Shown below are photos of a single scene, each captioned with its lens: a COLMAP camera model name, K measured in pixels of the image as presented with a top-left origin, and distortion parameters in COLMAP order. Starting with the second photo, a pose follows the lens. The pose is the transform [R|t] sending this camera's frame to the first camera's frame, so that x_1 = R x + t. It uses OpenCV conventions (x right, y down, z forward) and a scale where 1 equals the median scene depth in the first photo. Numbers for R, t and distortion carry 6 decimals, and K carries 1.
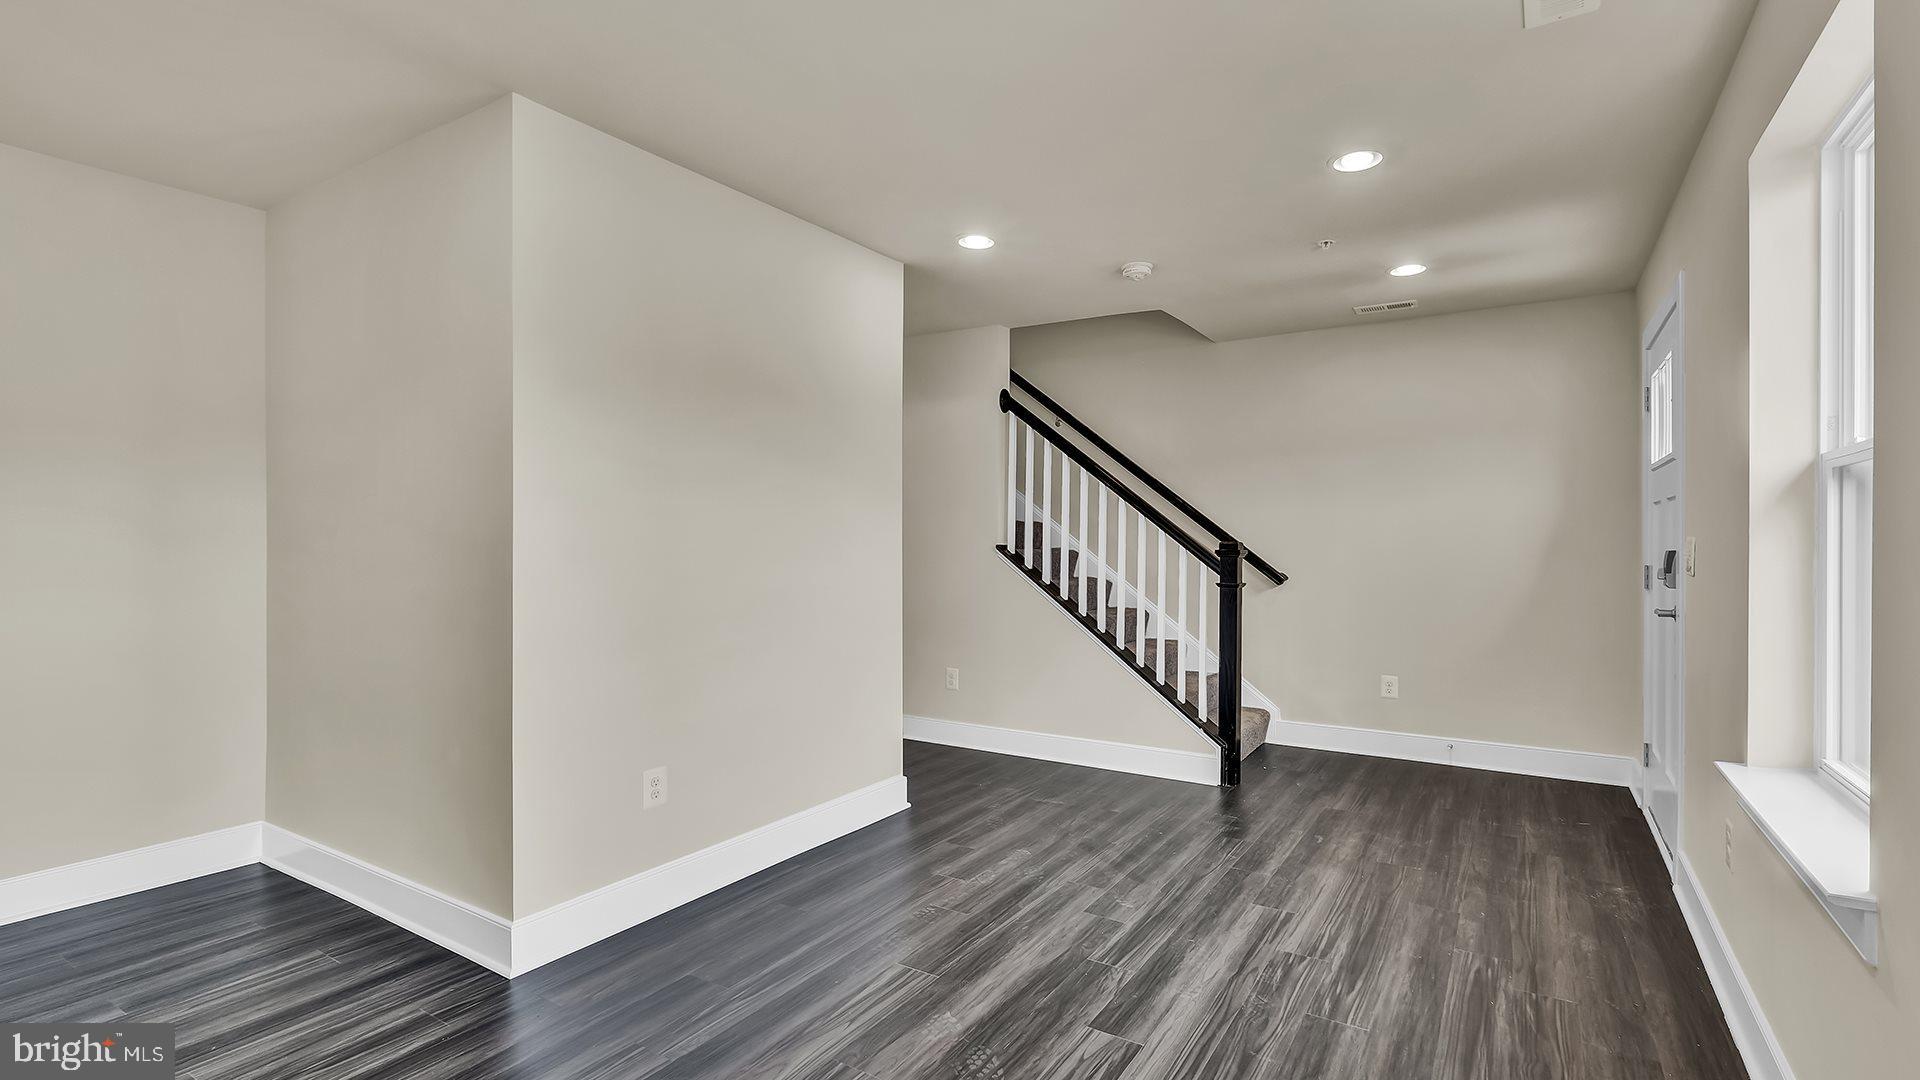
lens RADIAL K [[879.9, 0, 961.1], [0, 879.9, 532.0], [0, 0, 1]] dist [-0.000308, 0.000056]
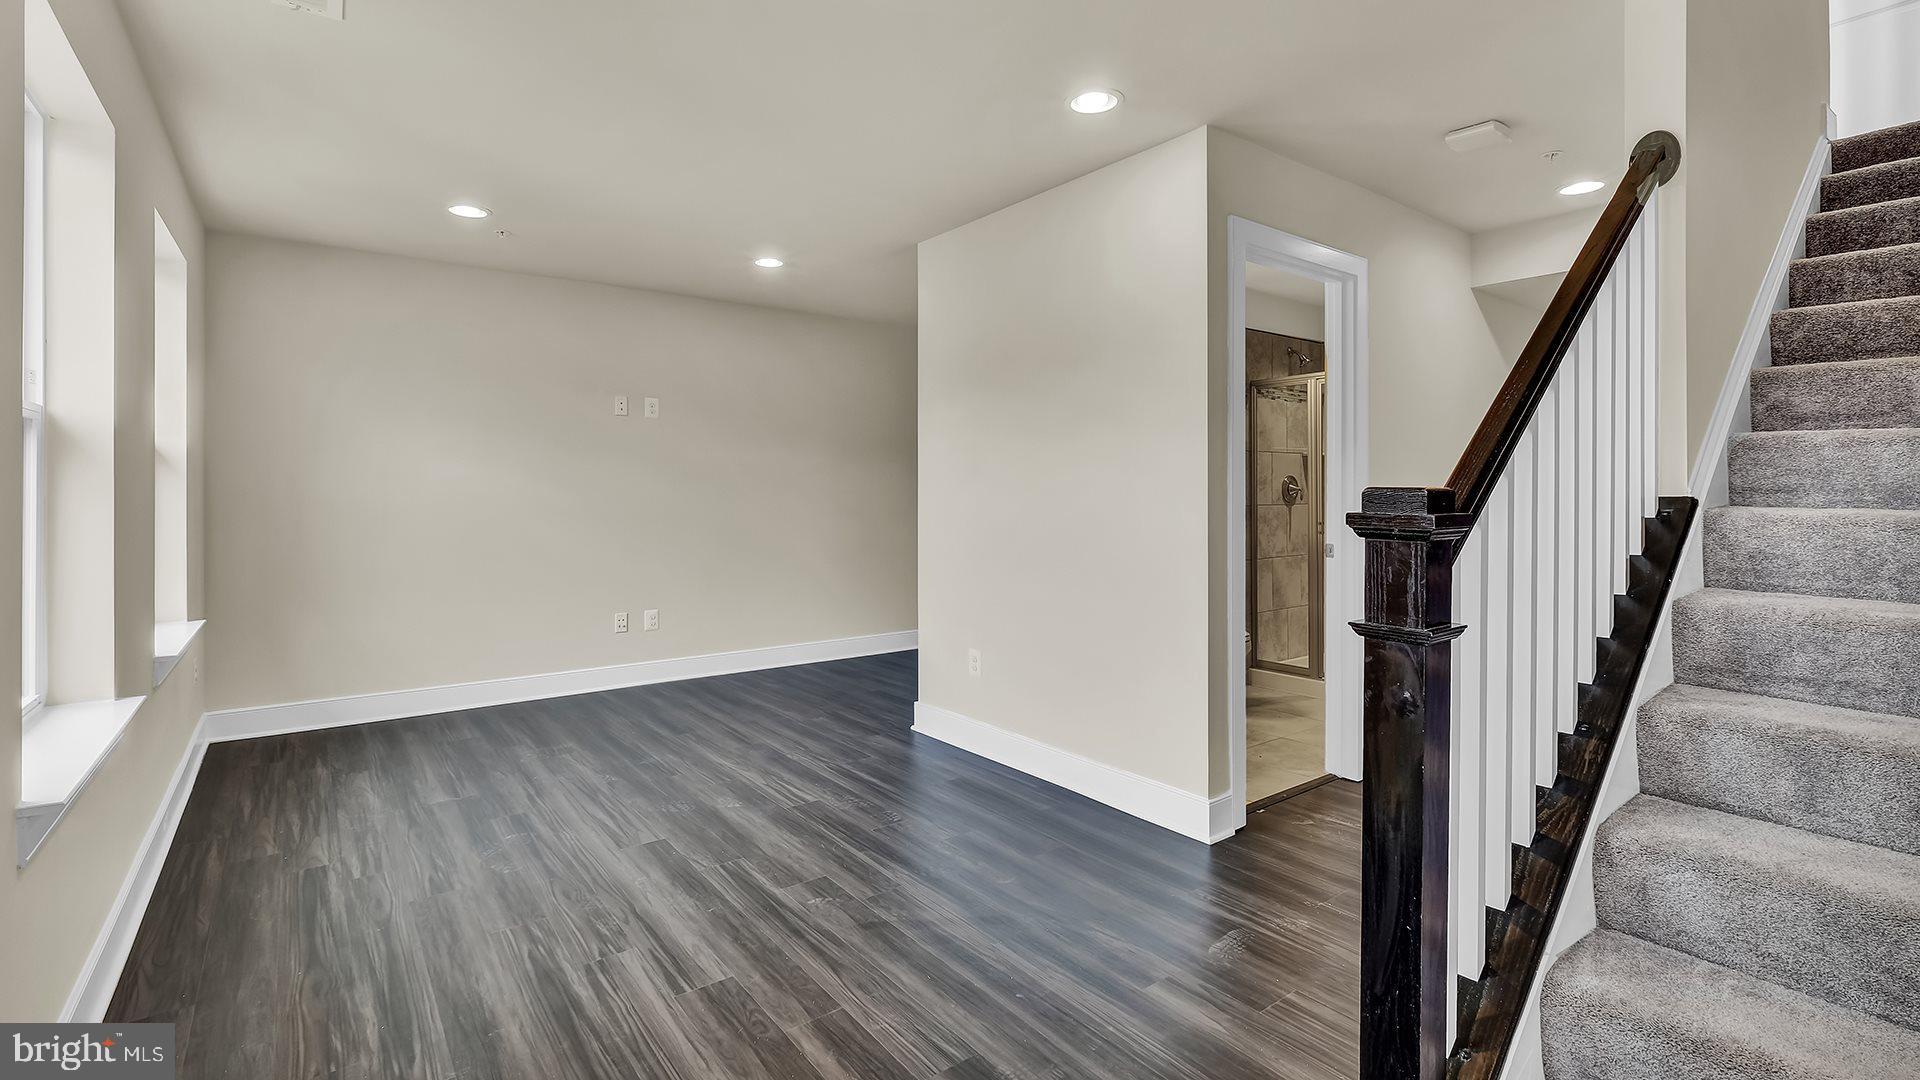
lens RADIAL K [[879.9, 0, 979.3], [0, 879.9, 504.0], [0, 0, 1]] dist [-0.000308, 0.000056]
pose [[-0.335157, 0.011513, -0.942092, 1.073220], [0.007387, 0.999927, 0.009592, 0.024464], [0.942133, -0.003745, -0.335218, 1.628985]]
